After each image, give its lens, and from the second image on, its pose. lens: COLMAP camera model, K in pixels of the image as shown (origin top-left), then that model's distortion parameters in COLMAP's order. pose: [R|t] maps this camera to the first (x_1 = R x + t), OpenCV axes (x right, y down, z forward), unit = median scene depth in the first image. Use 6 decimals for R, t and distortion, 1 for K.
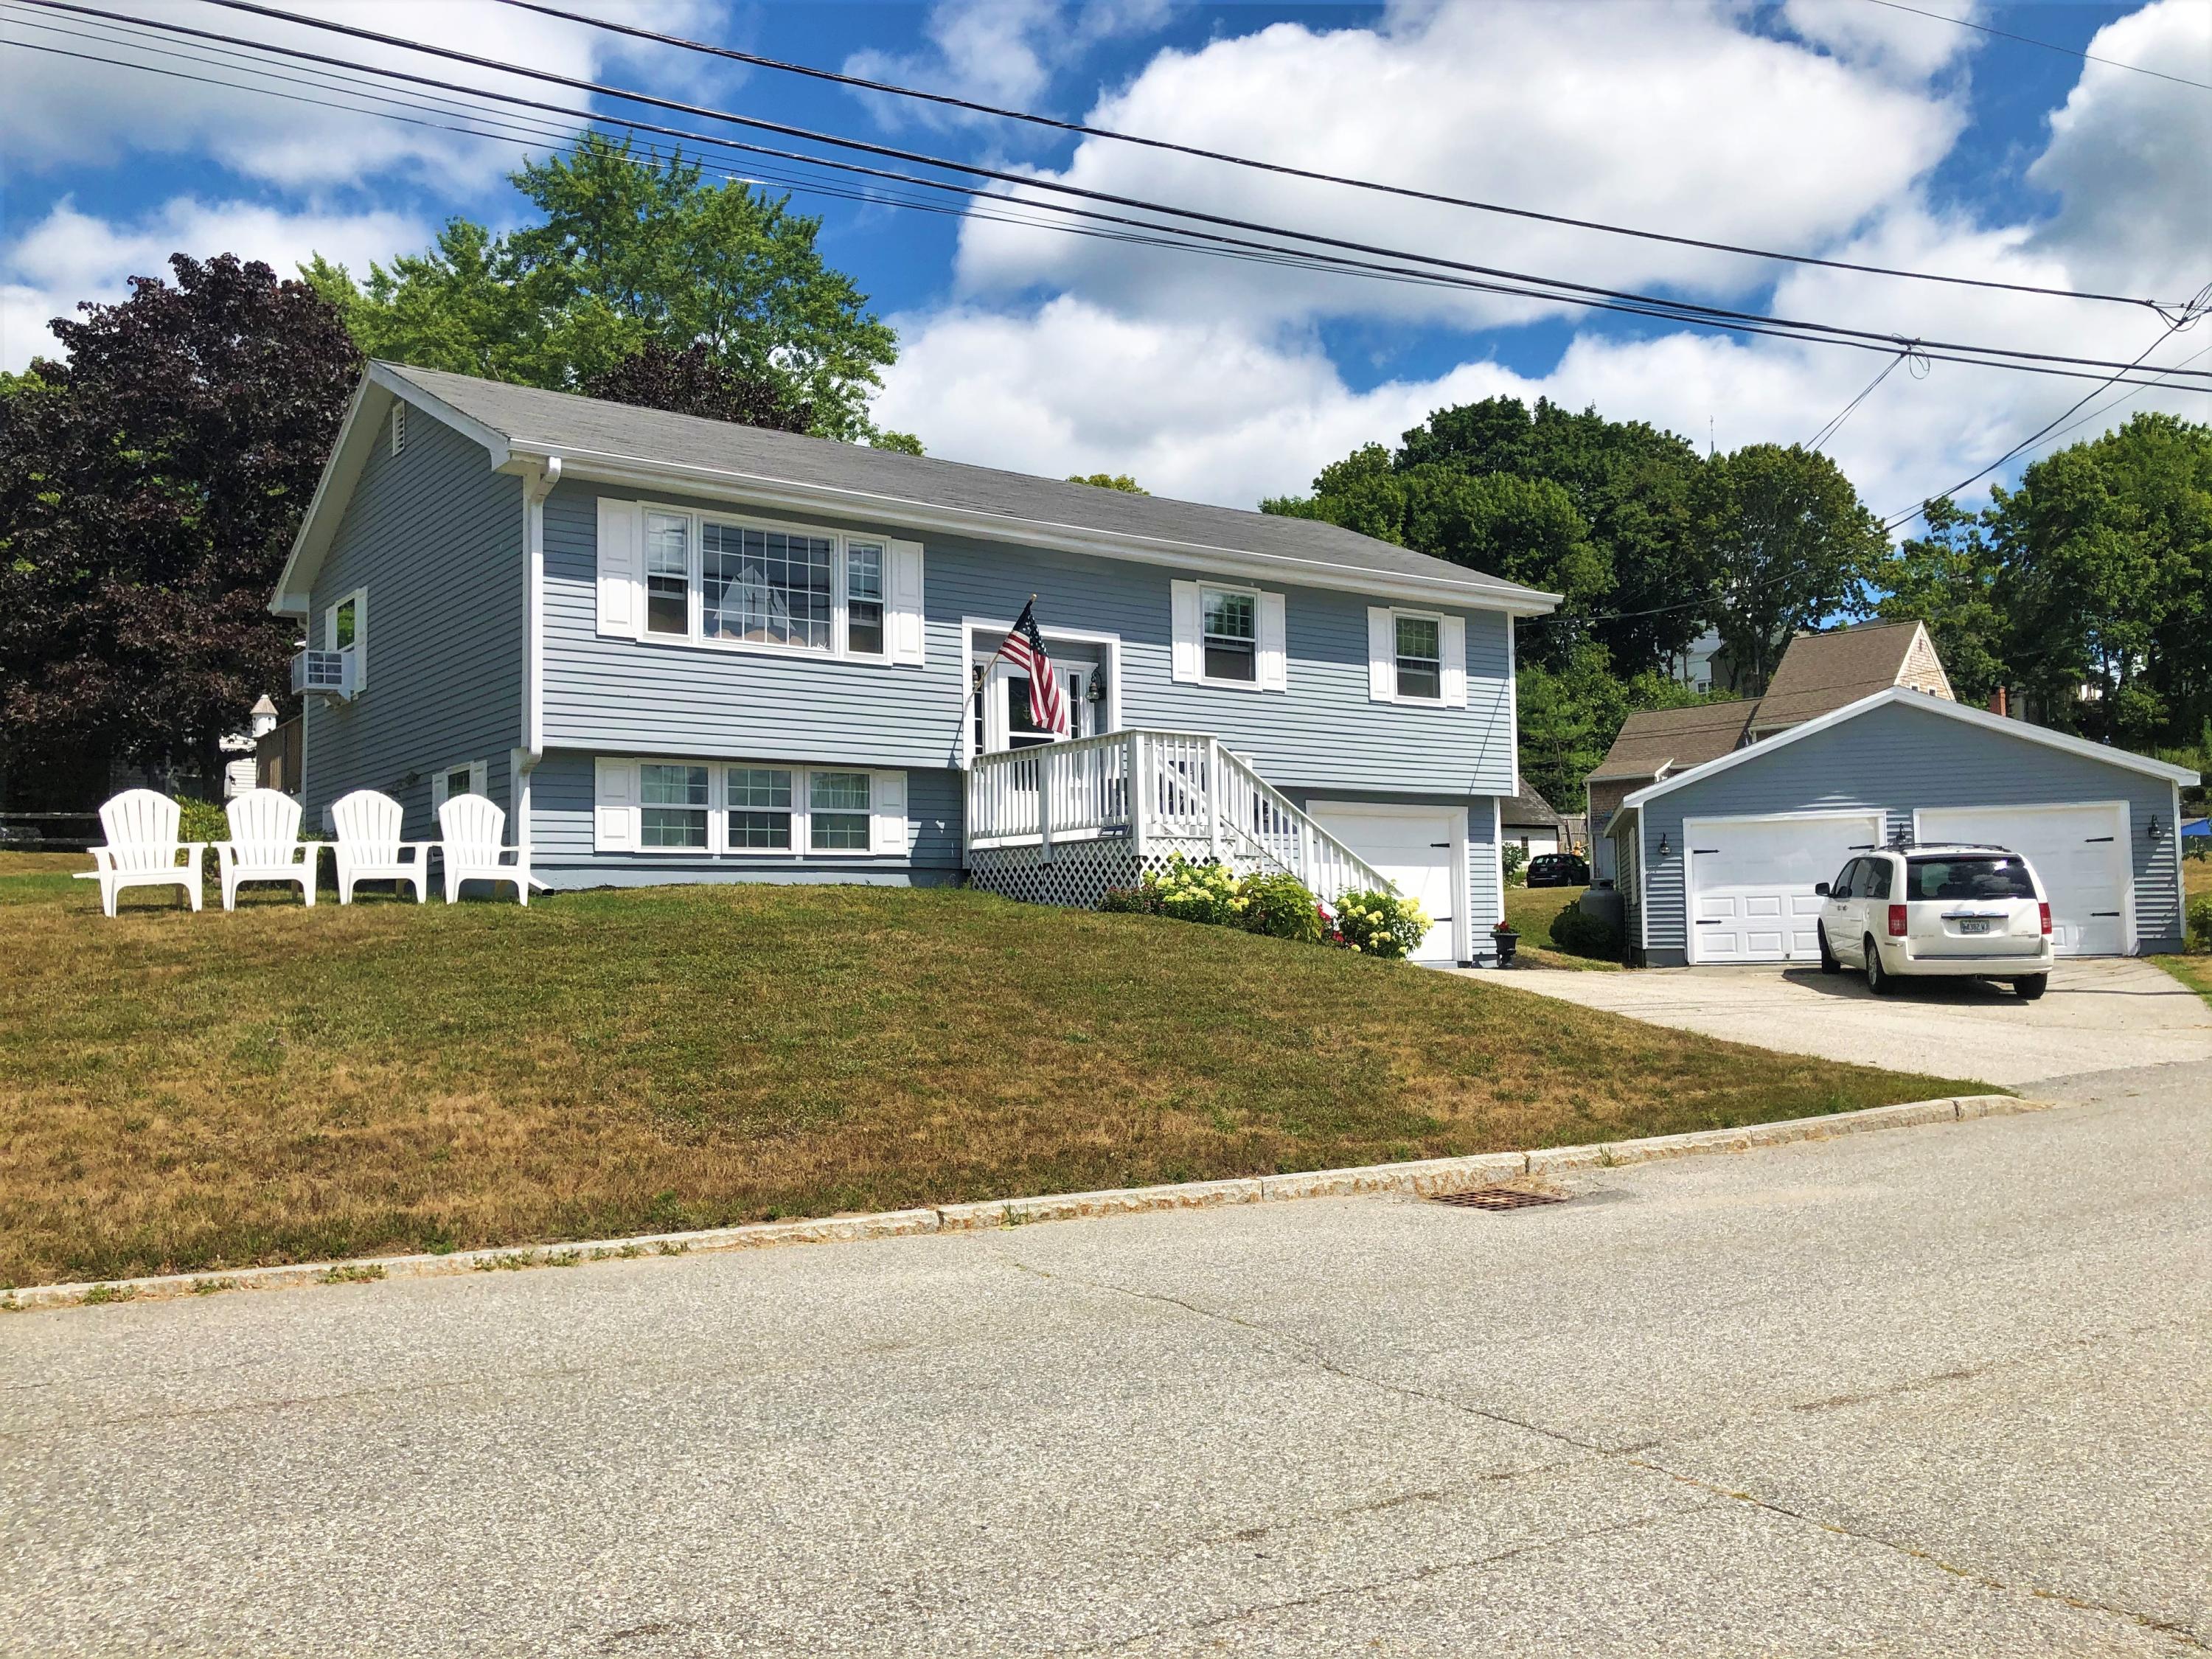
lens RADIAL K [[1833.3, 0, 1106.0], [0, 1833.3, 829.5], [0, 0, 1]] dist [0.043226, 0.003177]
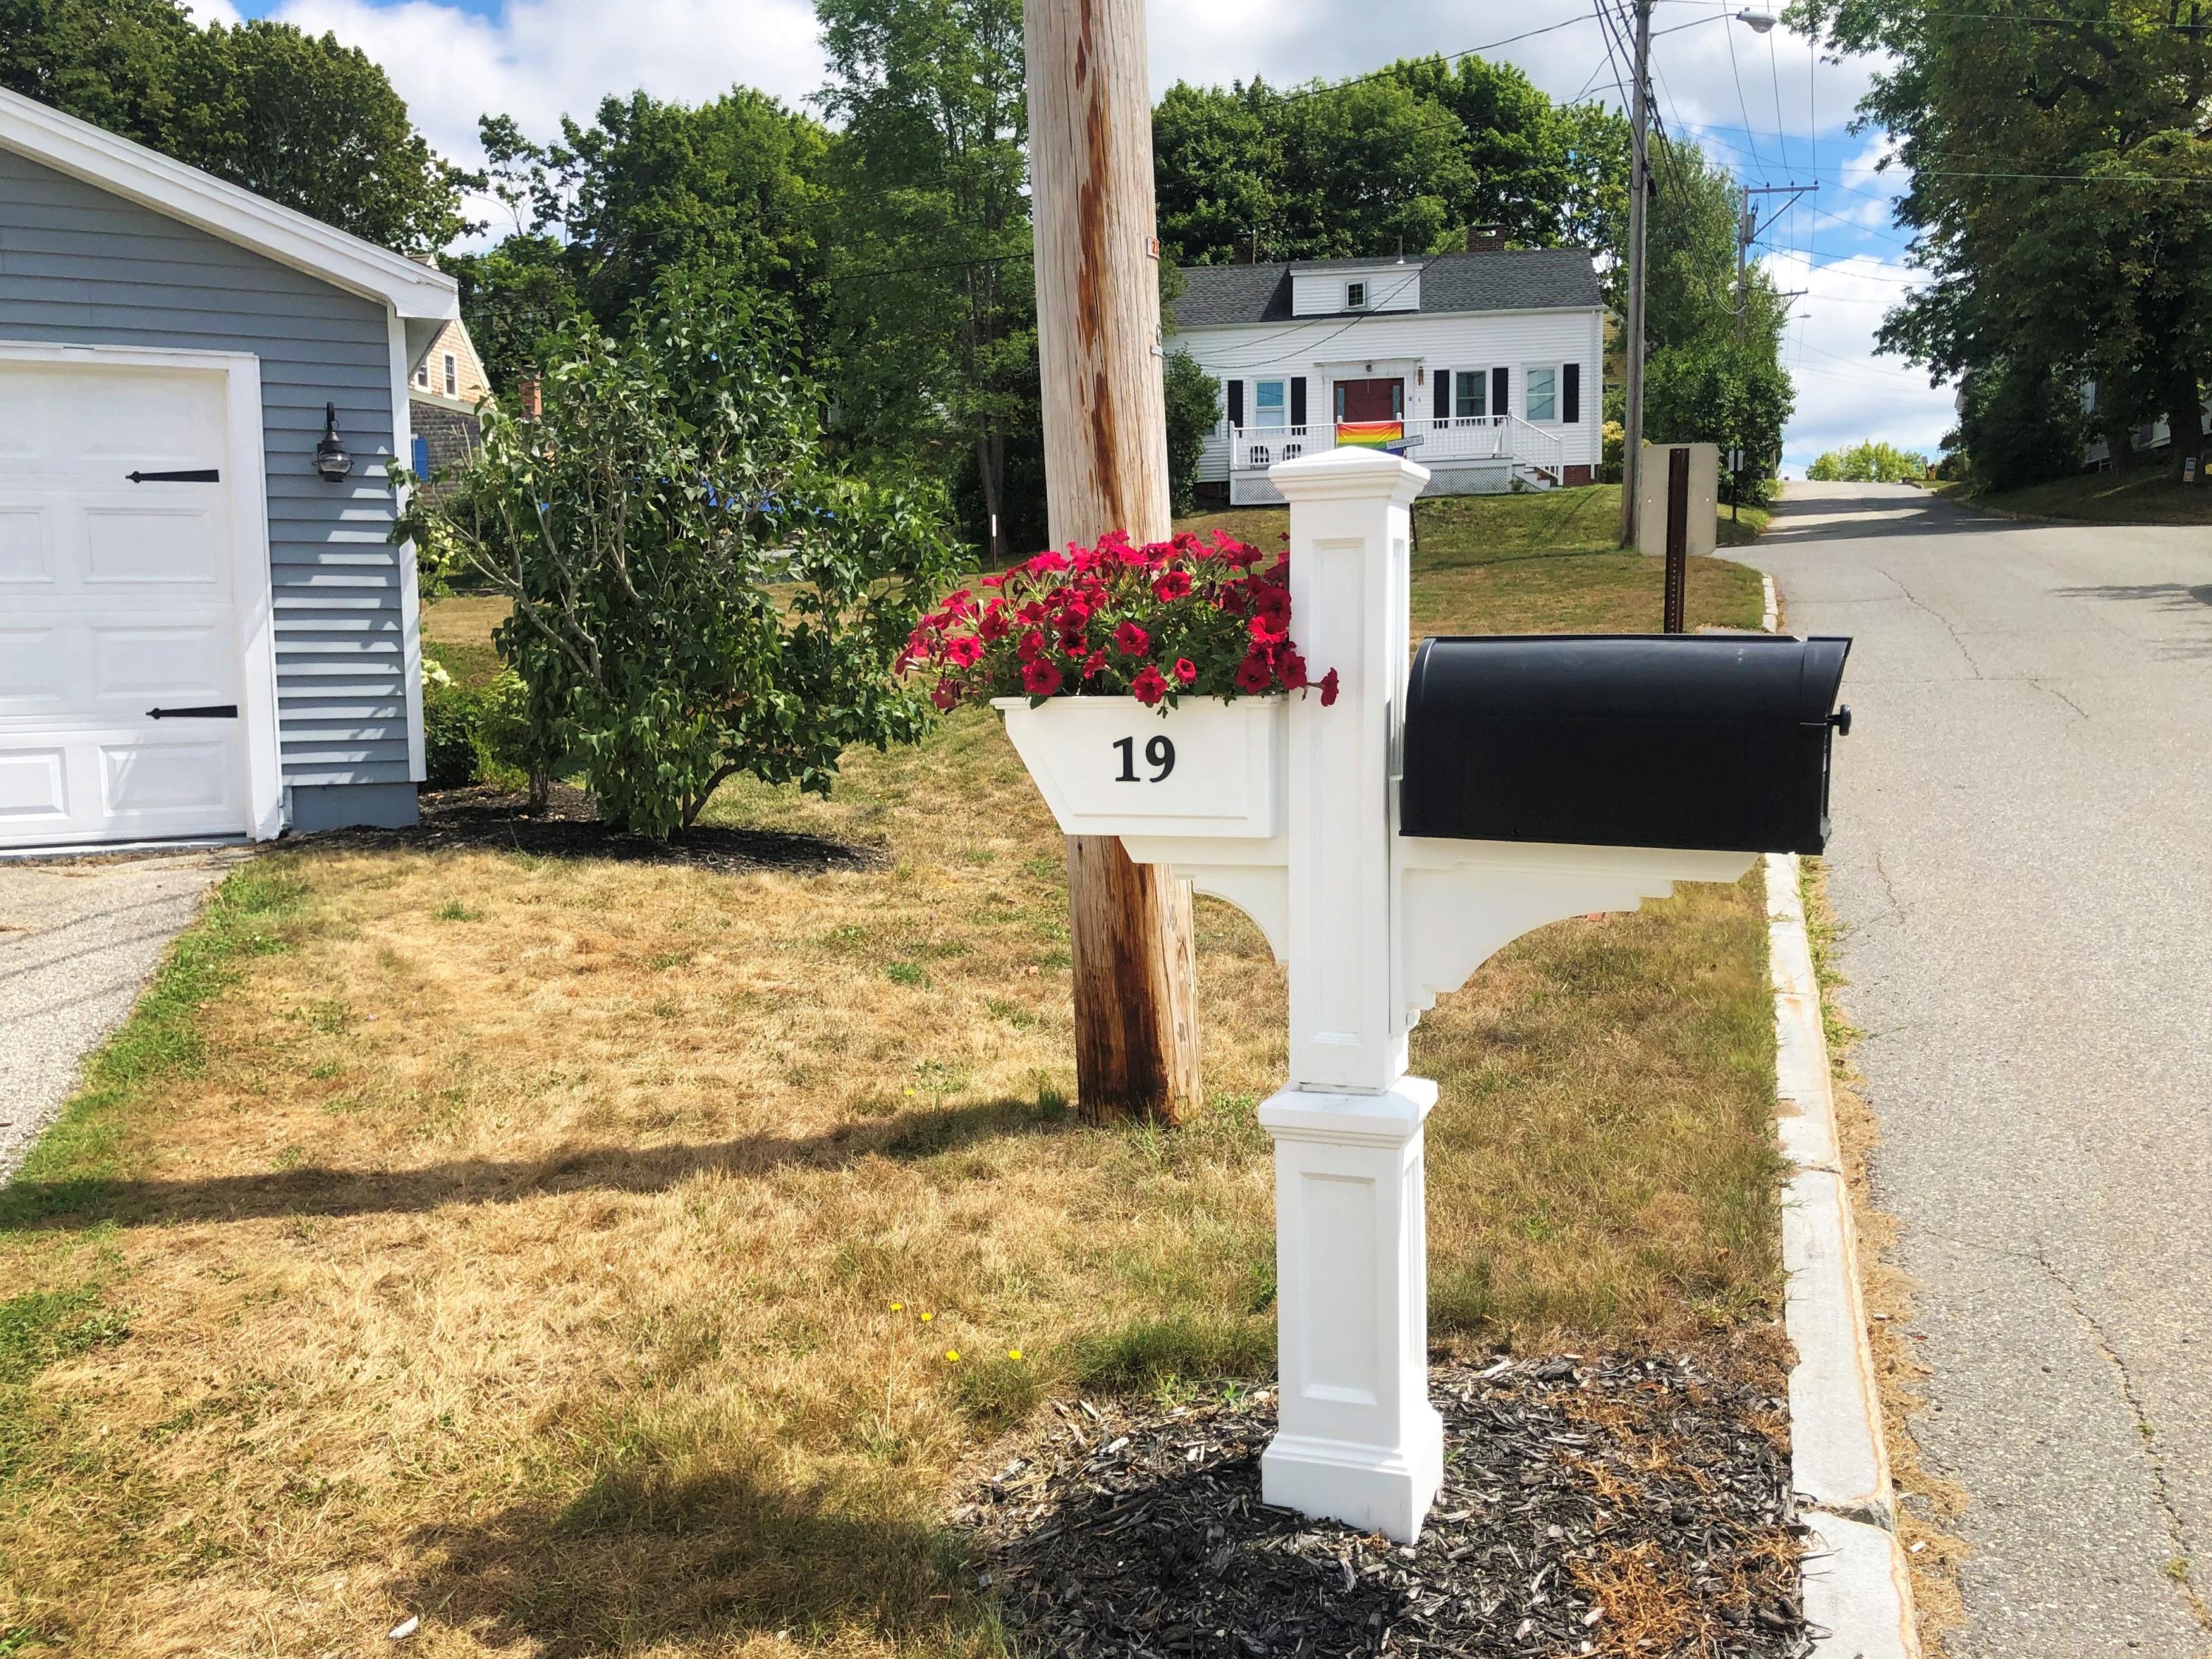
lens RADIAL K [[1833.3, 0, 1106.0], [0, 1833.3, 829.5], [0, 0, 1]] dist [0.043226, 0.003177]
pose [[0.780510, -0.051630, 0.623007, 0.146449], [-0.032656, 0.991856, 0.123109, 0.006840], [-0.624289, -0.116432, 0.772468, 0.207917]]
